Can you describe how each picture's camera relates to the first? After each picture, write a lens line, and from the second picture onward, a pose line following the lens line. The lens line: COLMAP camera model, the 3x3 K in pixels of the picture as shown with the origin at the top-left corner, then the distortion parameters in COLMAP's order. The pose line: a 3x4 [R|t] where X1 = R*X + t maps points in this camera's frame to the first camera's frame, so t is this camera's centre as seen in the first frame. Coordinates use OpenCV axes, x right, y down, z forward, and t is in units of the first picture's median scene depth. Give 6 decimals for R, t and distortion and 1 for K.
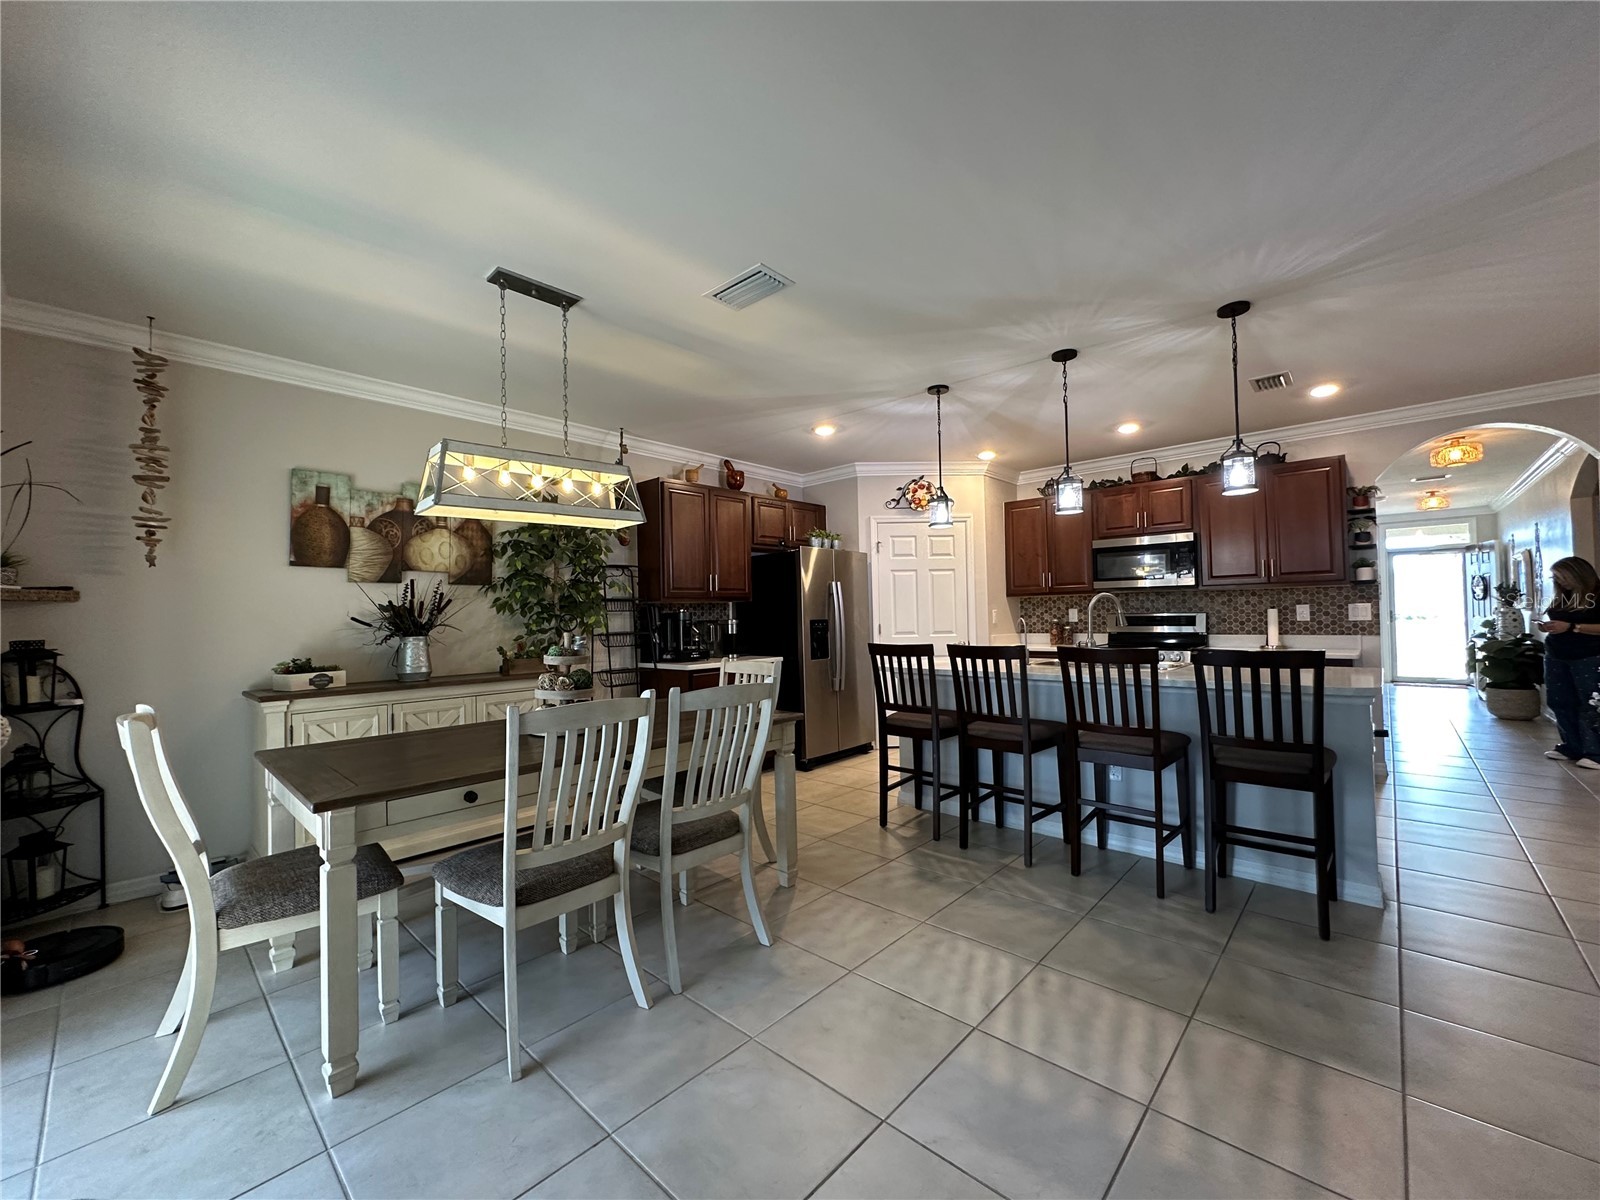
lens RADIAL K [[640.1, 0, 796.6], [0, 640.1, 603.8], [0, 0, 1]] dist [-0.005769, 0.001281]
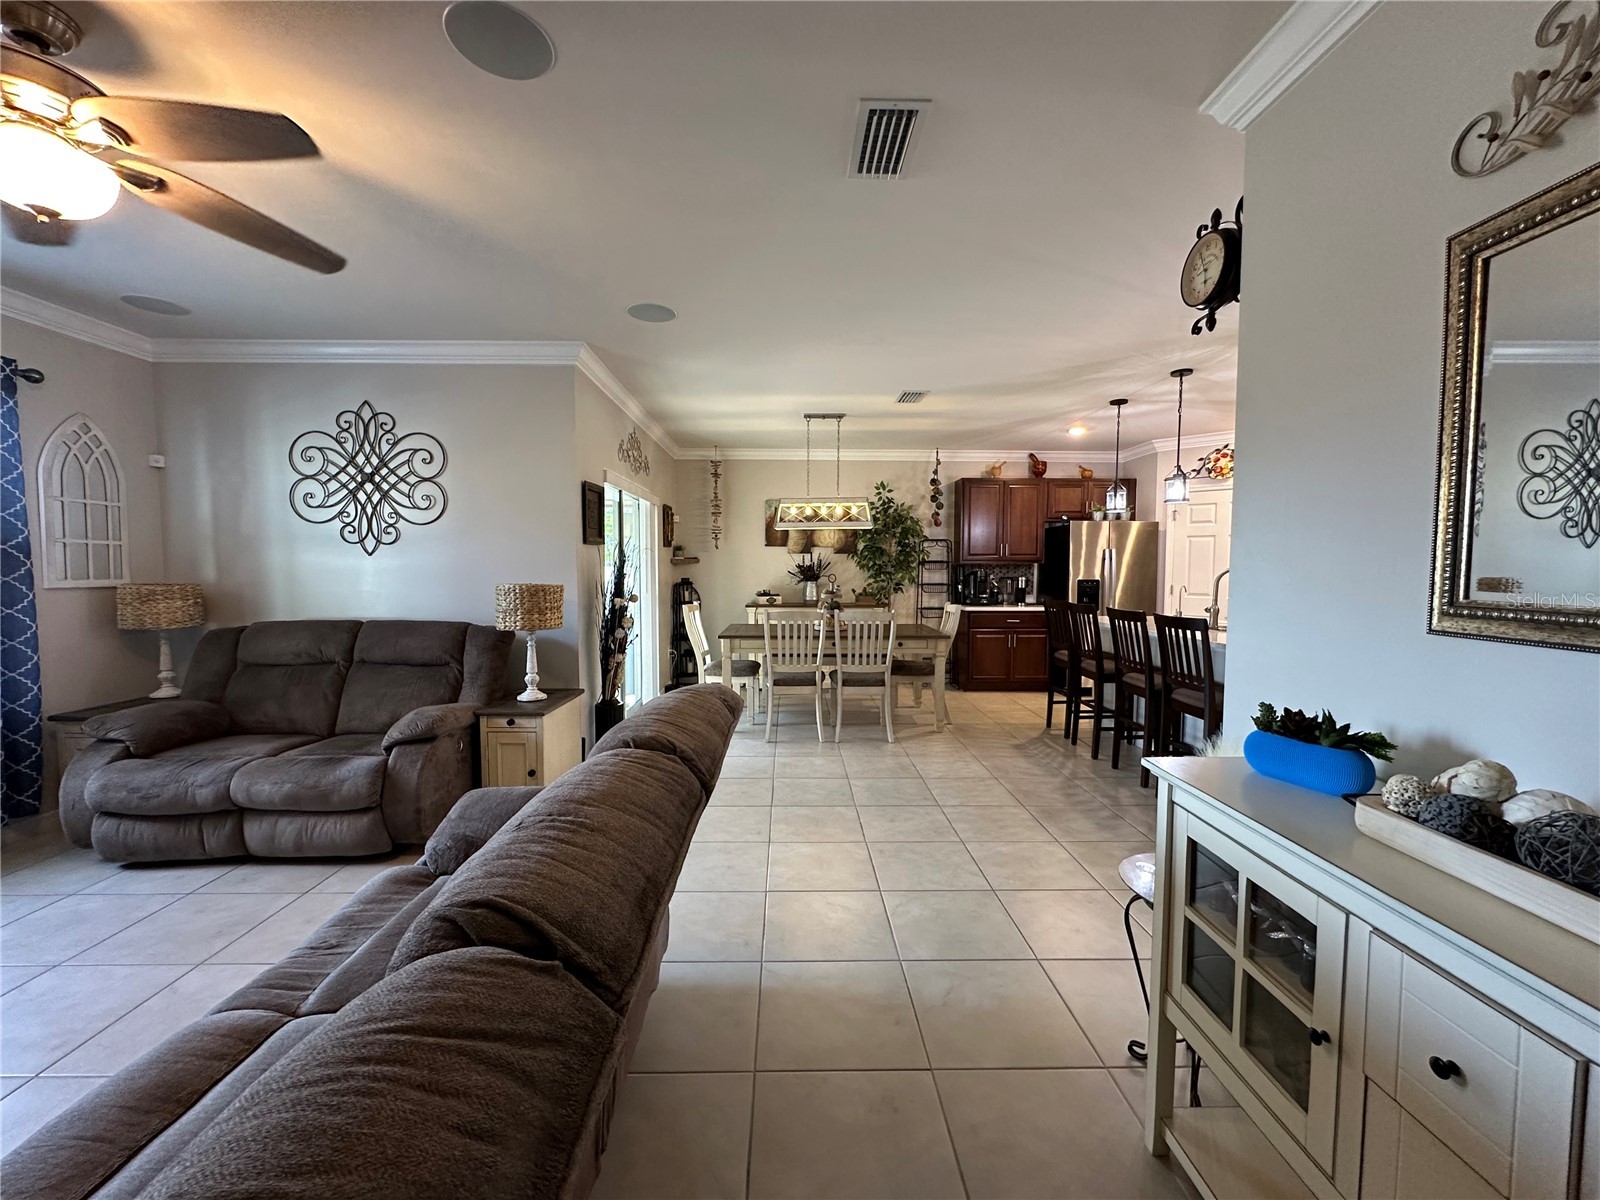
lens RADIAL K [[640.1, 0, 797.9], [0, 640.1, 603.9], [0, 0, 1]] dist [-0.005769, 0.001281]
pose [[0.691991, 0.063860, -0.719076, 0.515695], [-0.002011, 0.996246, 0.086541, -0.032829], [0.721903, -0.058440, 0.689522, -0.252715]]
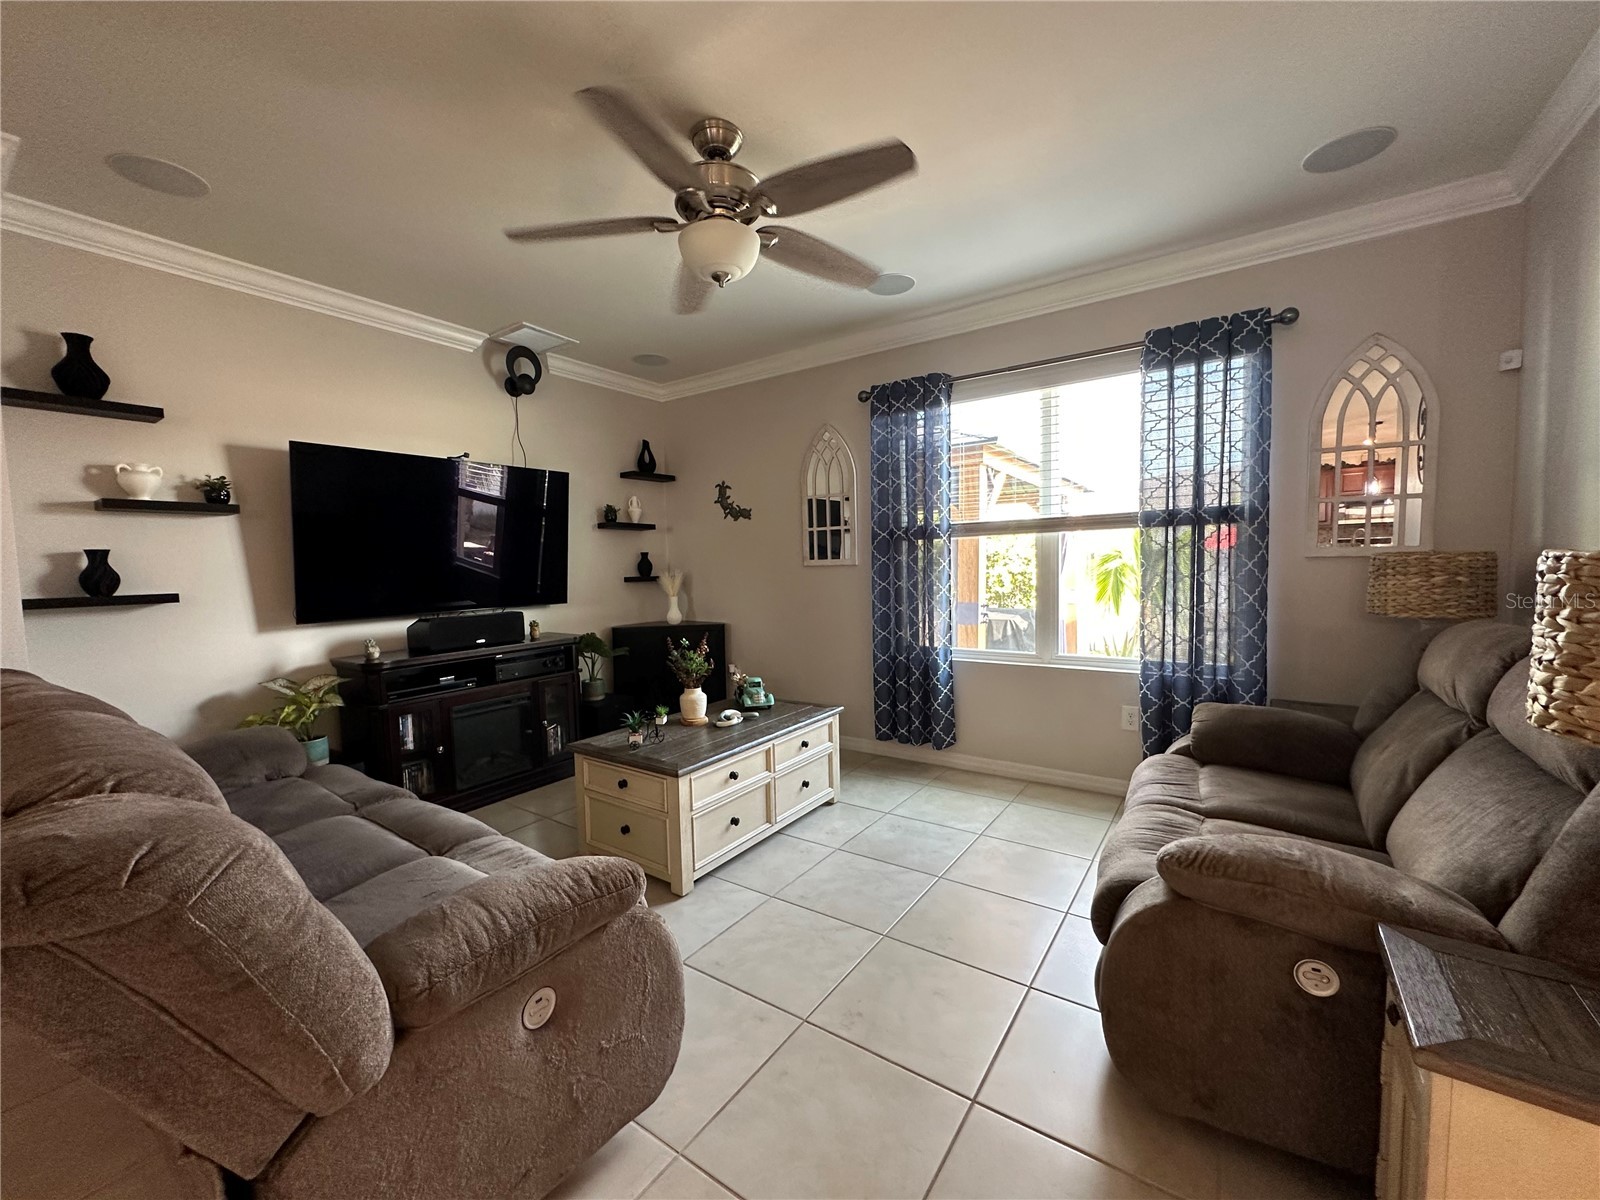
lens RADIAL K [[640.1, 0, 797.8], [0, 640.1, 604.8], [0, 0, 1]] dist [-0.005769, 0.001281]
pose [[-0.989238, 0.051052, -0.137123, 0.092813], [0.044728, 0.997806, 0.048813, -0.001053], [0.139314, 0.042155, -0.989351, 0.107212]]
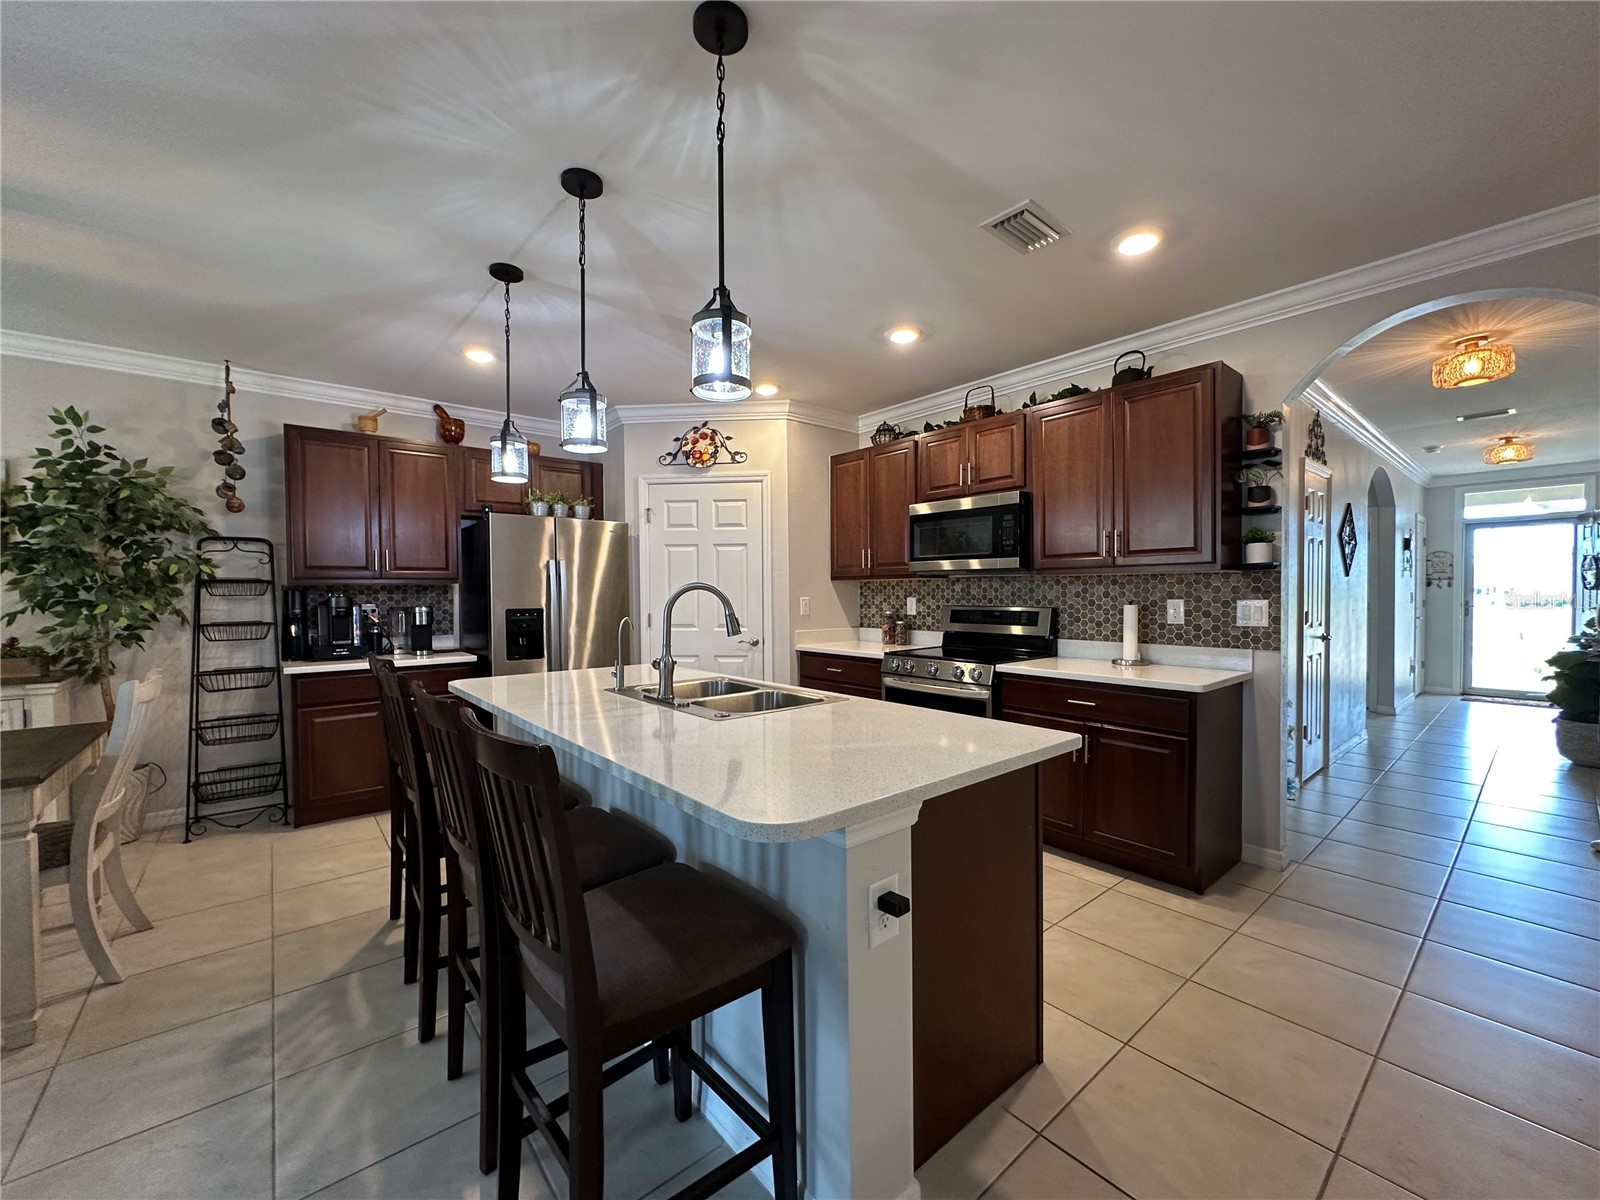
lens RADIAL K [[640.1, 0, 797.7], [0, 640.1, 603.8], [0, 0, 1]] dist [-0.005769, 0.001281]
pose [[0.991509, 0.015576, -0.129105, 0.441684], [-0.010461, 0.999137, 0.040197, -0.014952], [0.129620, -0.038505, 0.990816, 0.265854]]
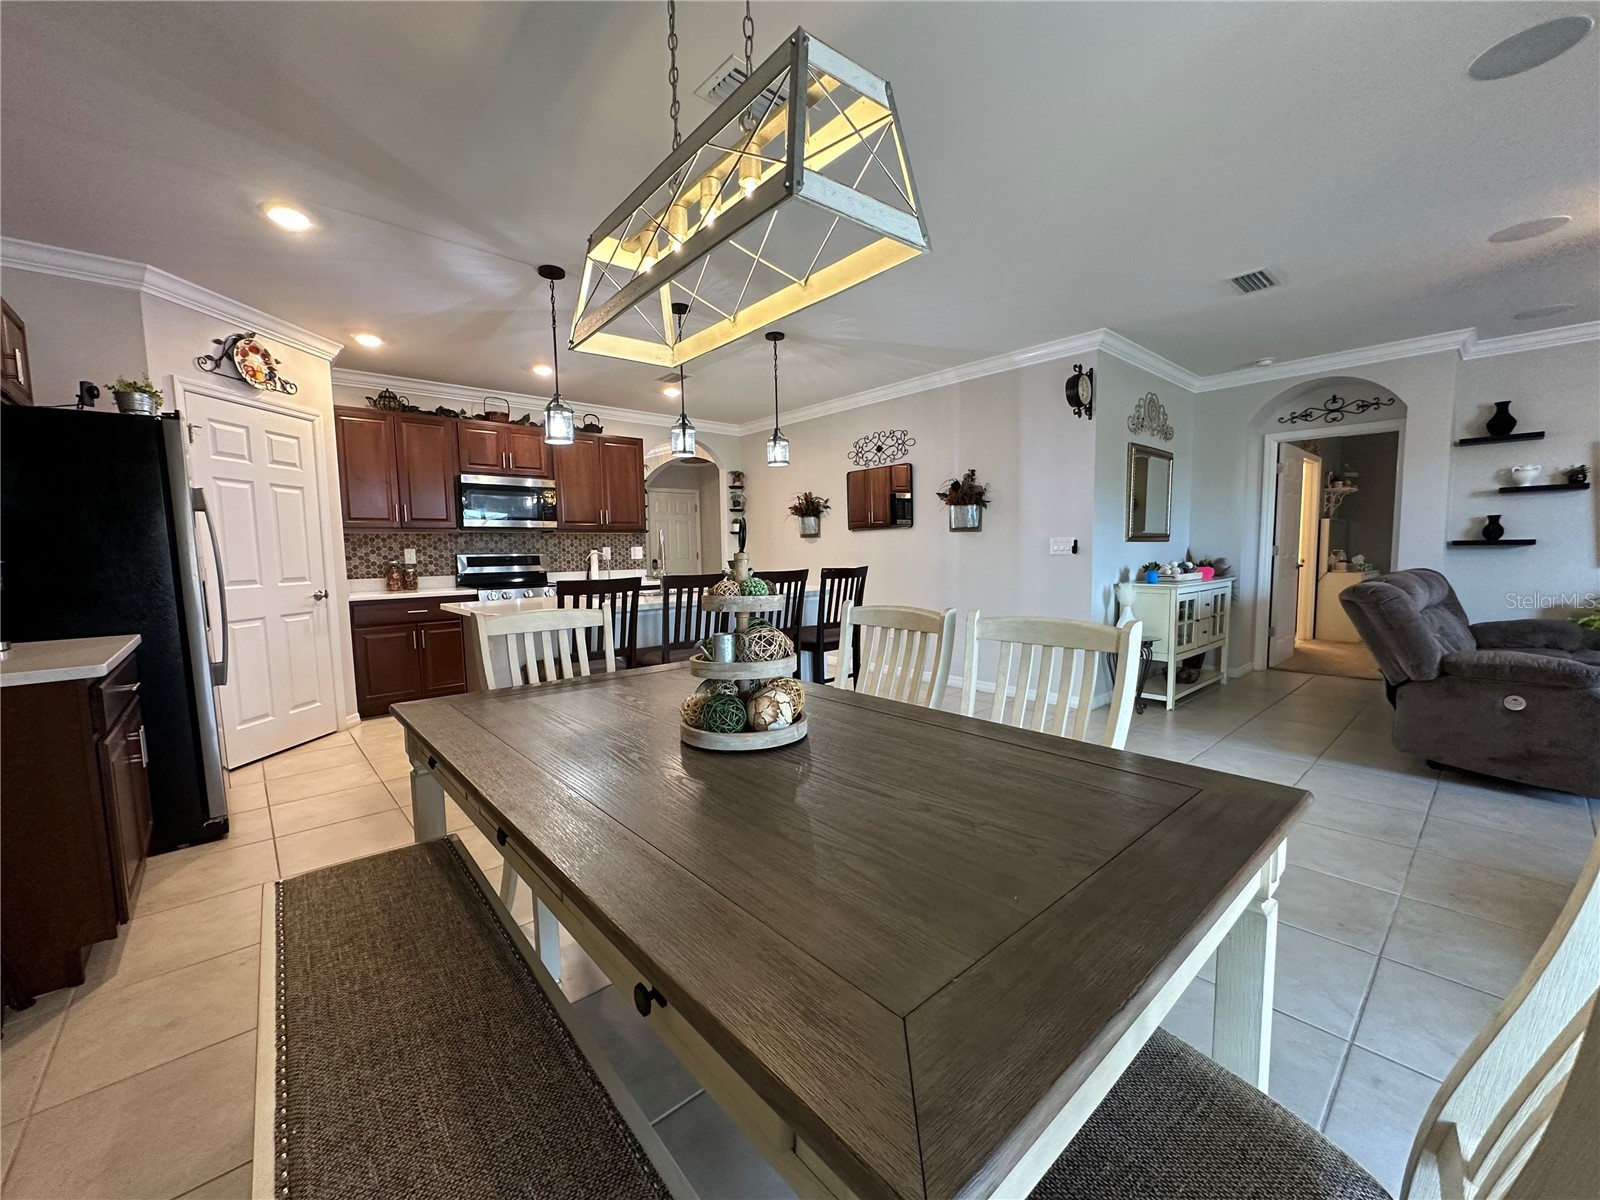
lens RADIAL K [[640.1, 0, 798.3], [0, 640.1, 602.3], [0, 0, 1]] dist [-0.005769, 0.001281]
pose [[0.096455, -0.065365, 0.993189, -0.425408], [-0.003968, 0.997808, 0.066054, 0.023304], [-0.995329, -0.010312, 0.095985, 0.434903]]
